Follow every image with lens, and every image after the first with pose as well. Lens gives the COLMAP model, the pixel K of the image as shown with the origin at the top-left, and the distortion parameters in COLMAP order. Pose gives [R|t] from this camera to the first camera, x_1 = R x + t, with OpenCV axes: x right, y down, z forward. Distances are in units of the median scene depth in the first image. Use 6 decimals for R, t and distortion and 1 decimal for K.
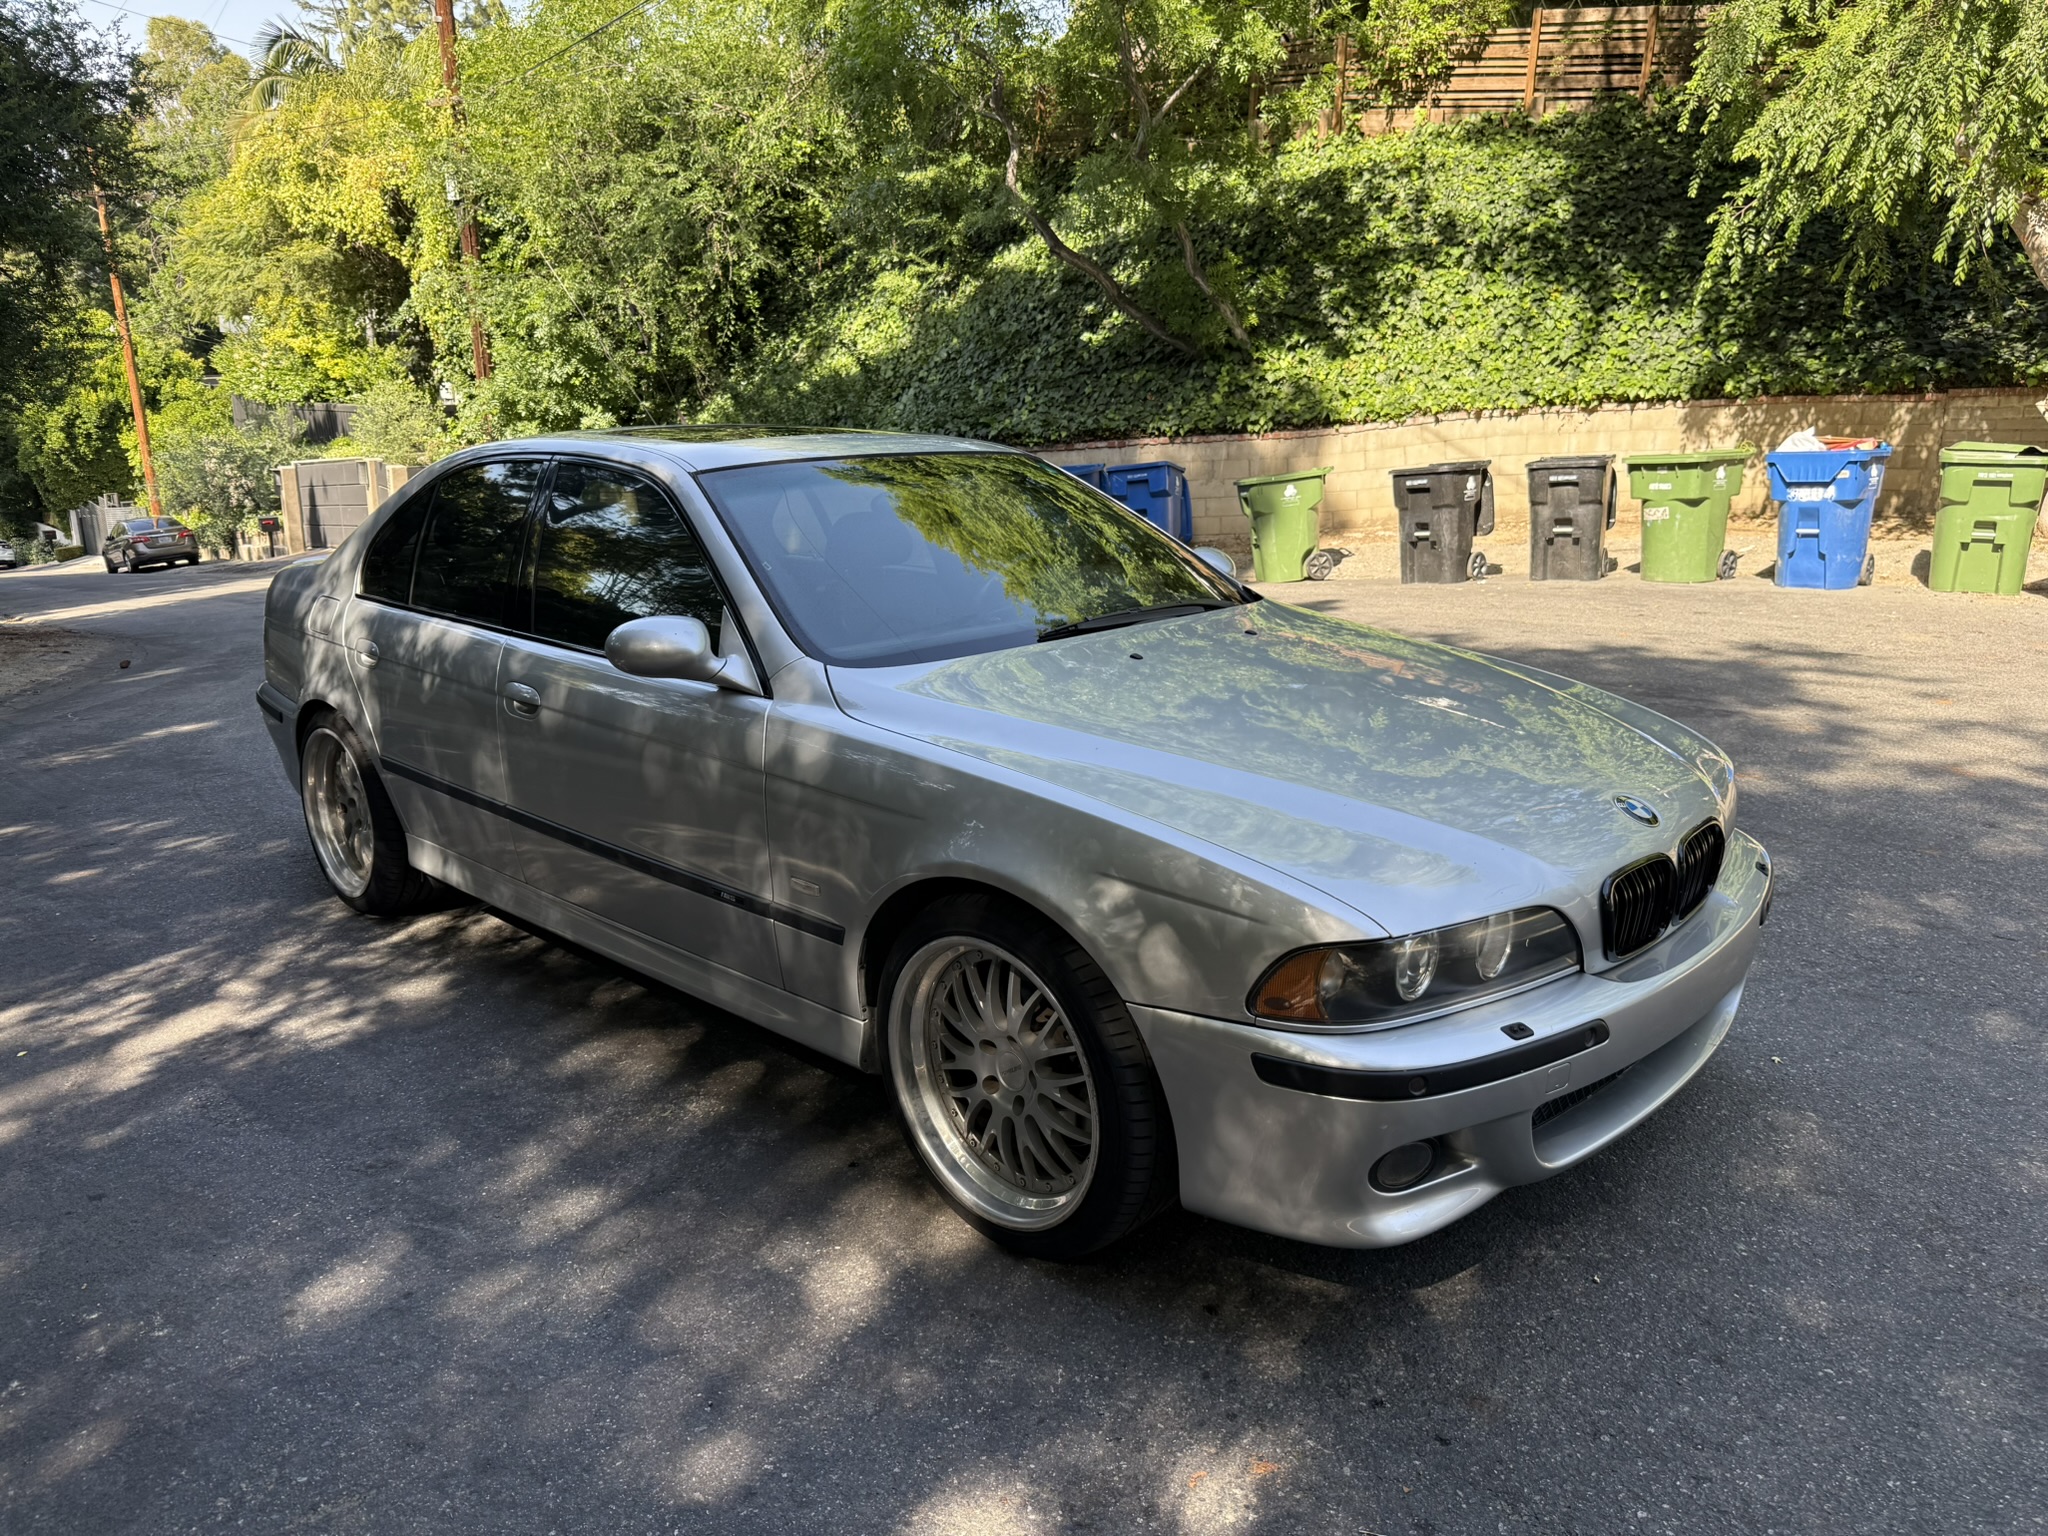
lens RADIAL K [[1460.9, 0, 1000.8], [0, 1460.9, 789.4], [0, 0, 1]] dist [0.010252, -0.019745]
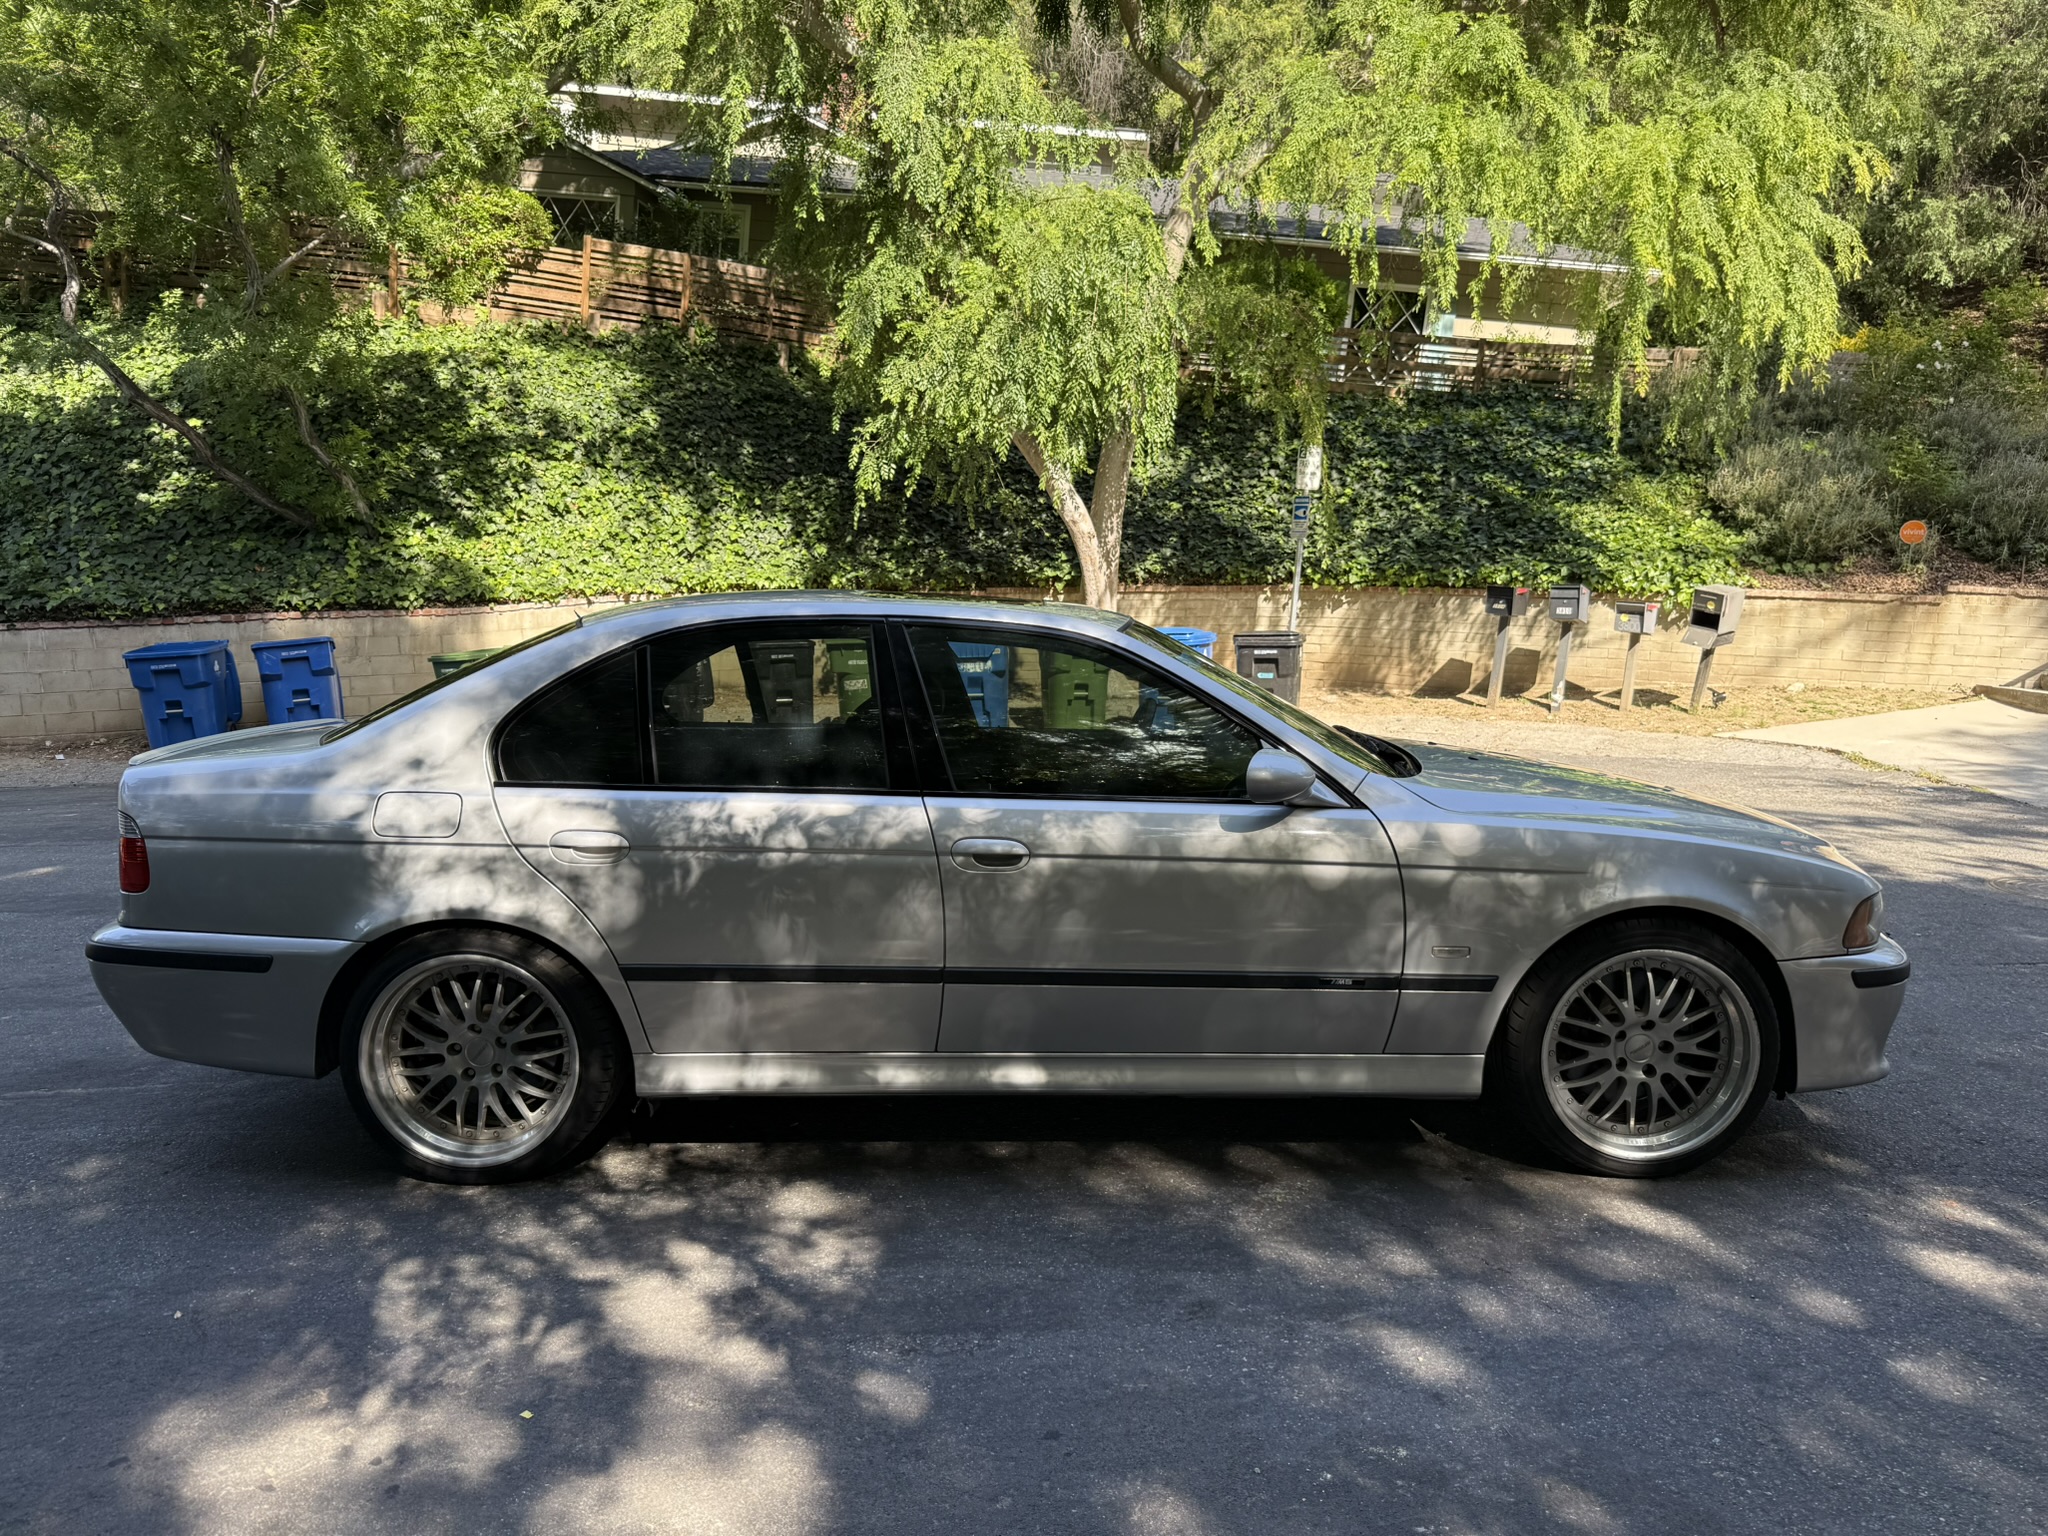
lens RADIAL K [[1460.9, 0, 1004.4], [0, 1460.9, 808.3], [0, 0, 1]] dist [0.010252, -0.019745]
pose [[0.736480, -0.069115, 0.672919, -0.186444], [0.142834, 0.988227, -0.054825, -0.005881], [-0.661208, 0.136493, 0.737681, 0.047771]]
